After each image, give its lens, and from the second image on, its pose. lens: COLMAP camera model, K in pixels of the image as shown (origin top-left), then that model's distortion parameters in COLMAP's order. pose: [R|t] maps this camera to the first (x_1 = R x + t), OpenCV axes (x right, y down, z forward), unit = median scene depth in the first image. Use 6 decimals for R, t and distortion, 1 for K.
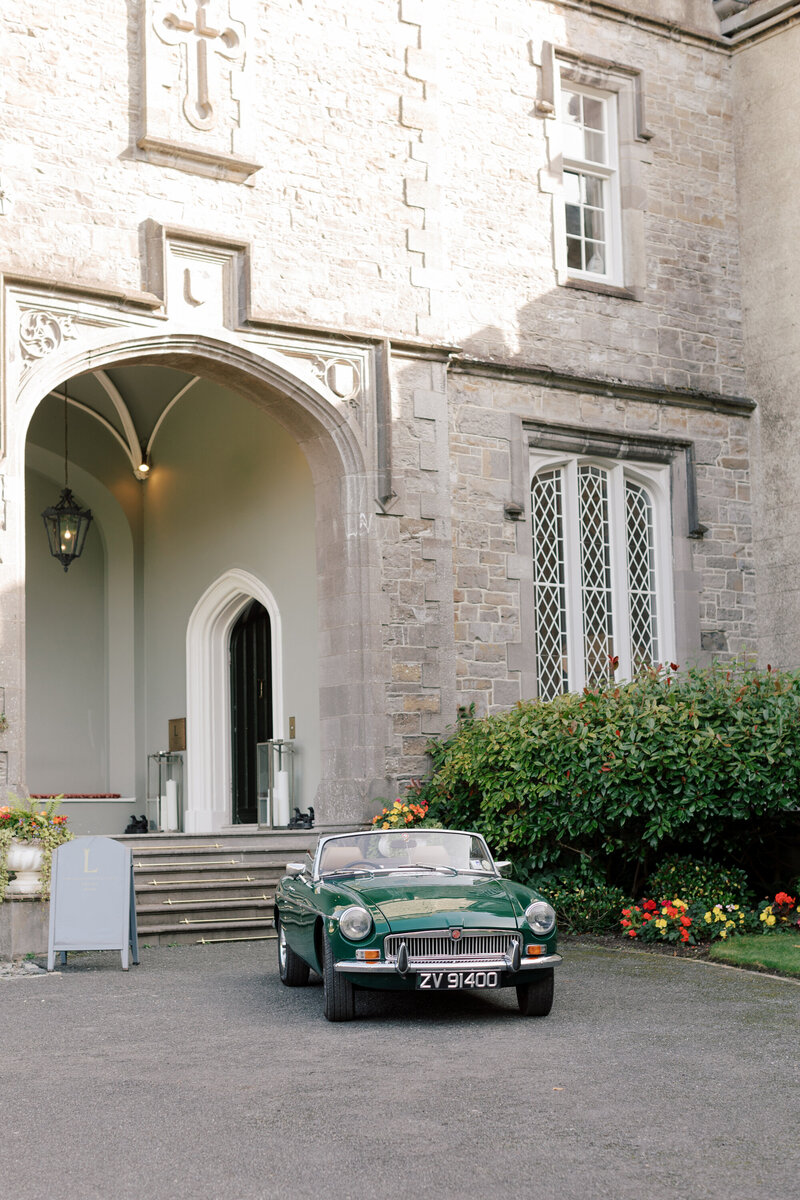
lens RADIAL K [[1871.0, 0, 370.9], [0, 1871.0, 637.7], [0, 0, 1]] dist [0.027142, -0.010412]
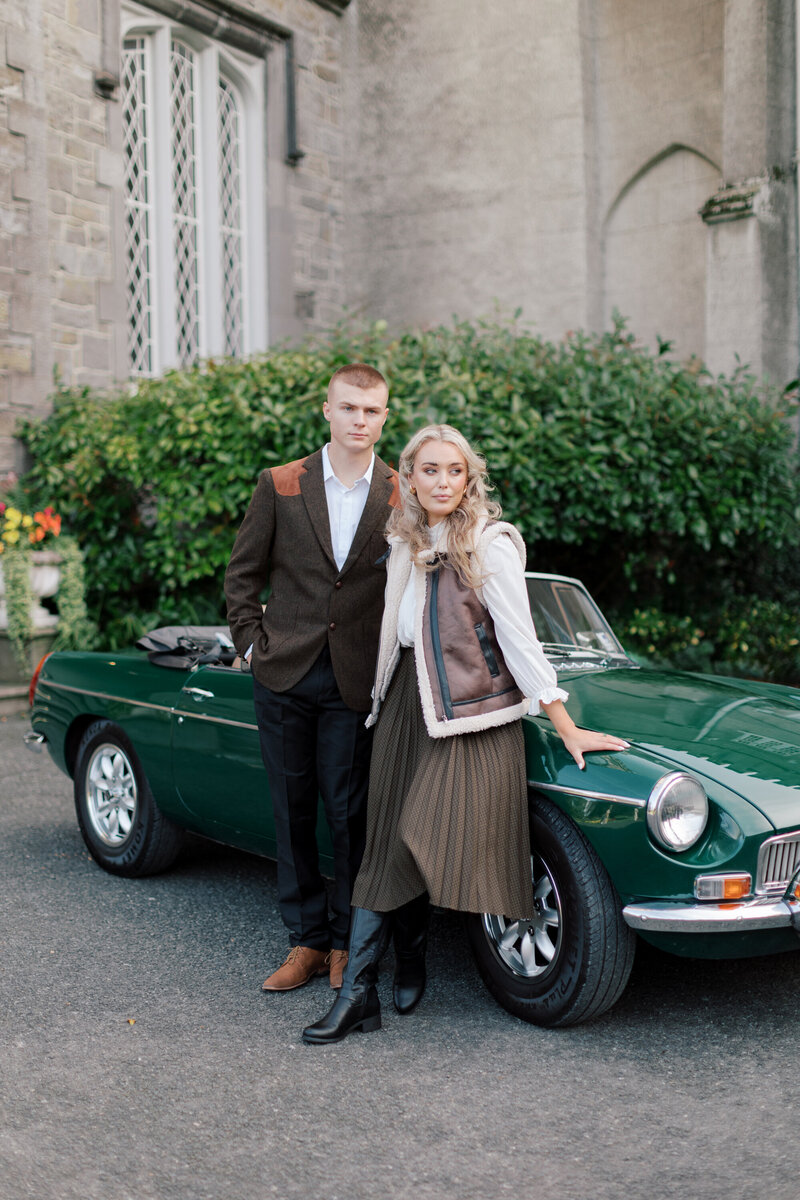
lens RADIAL K [[1716.2, 0, 400.0], [0, 1716.2, 600.0], [0, 0, 1]] dist [0.033553, -0.040097]
pose [[0.876416, -0.009740, 0.481456, -0.142235], [-0.057972, 0.990390, 0.125564, 0.035542], [-0.478053, -0.137958, 0.867429, 0.406656]]
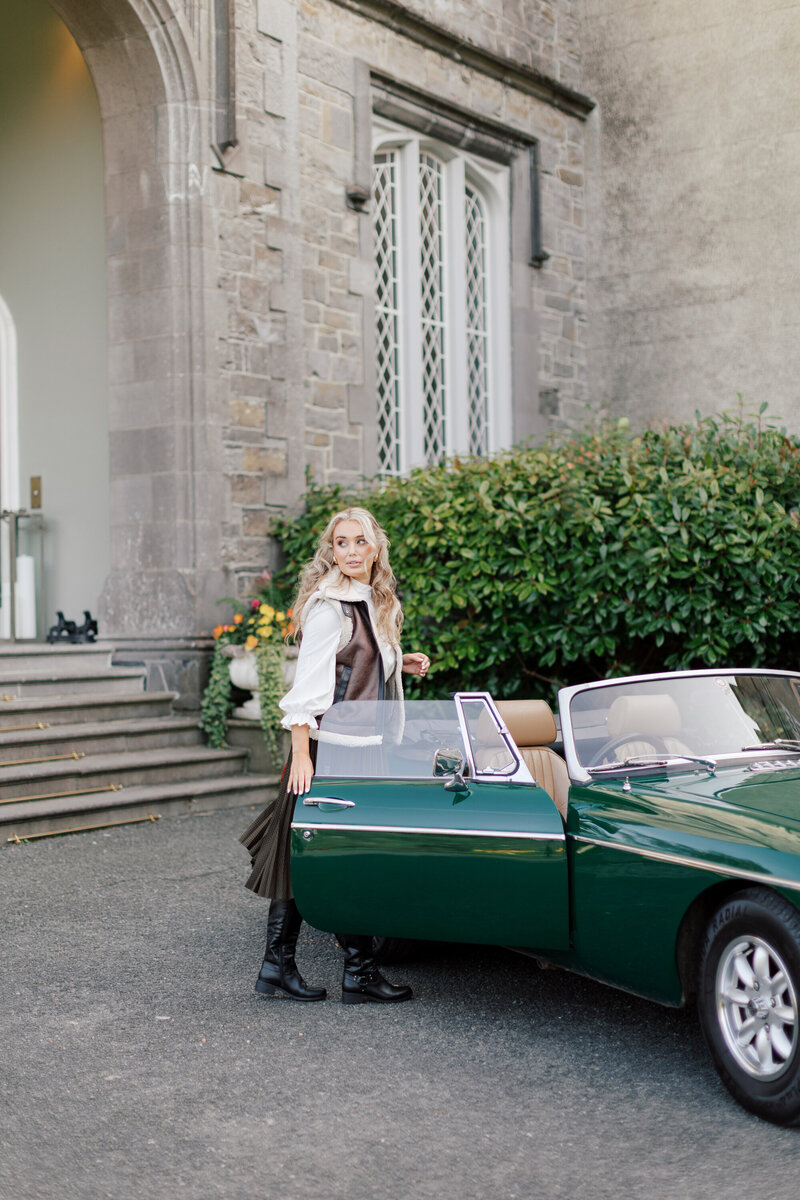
lens RADIAL K [[1716.2, 0, 400.0], [0, 1716.2, 600.0], [0, 0, 1]] dist [0.033553, -0.040097]
pose [[0.936389, 0.011912, 0.350762, -0.144818], [-0.042797, 0.995841, 0.080431, 0.033382], [-0.348345, -0.090326, 0.933004, 0.397886]]
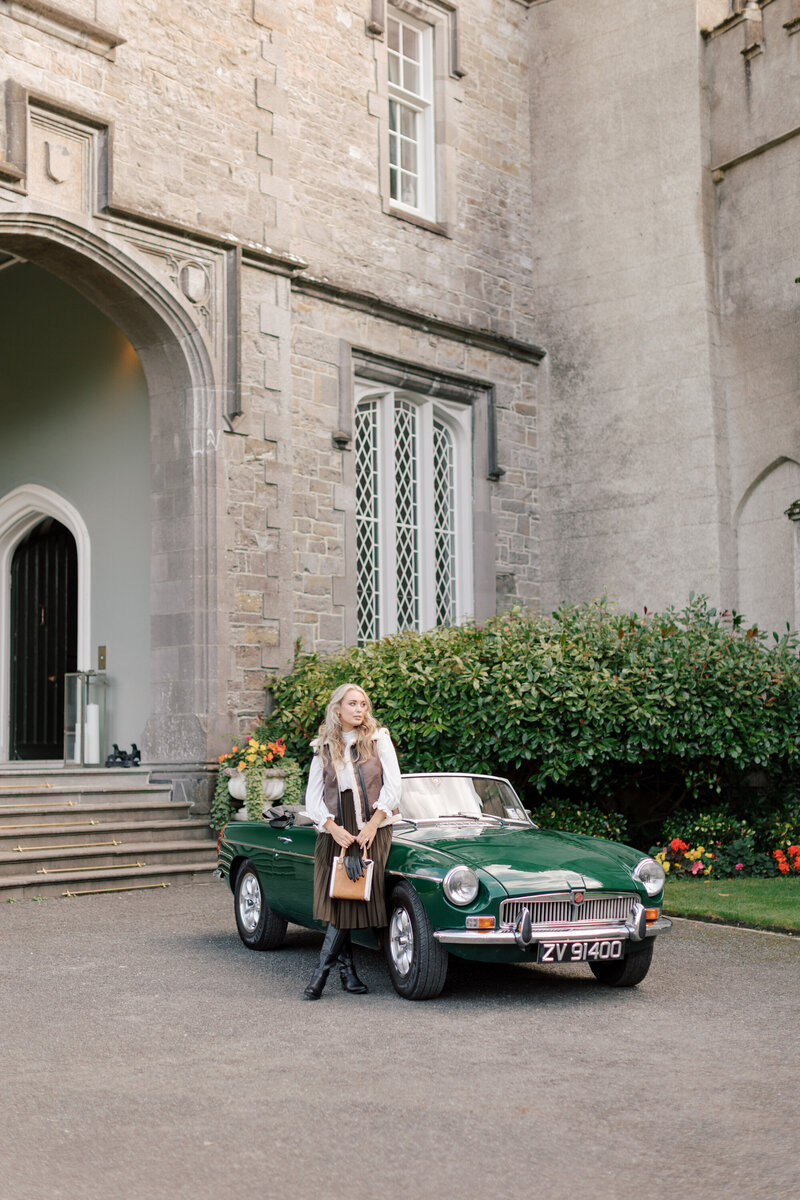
lens RADIAL K [[1716.2, 0, 400.0], [0, 1716.2, 600.0], [0, 0, 1]] dist [0.033553, -0.040097]
pose [[0.959010, 0.038145, 0.280794, -0.149794], [-0.040151, 0.999193, 0.001392, 0.013294], [-0.280514, -0.012609, 0.959767, 0.150609]]
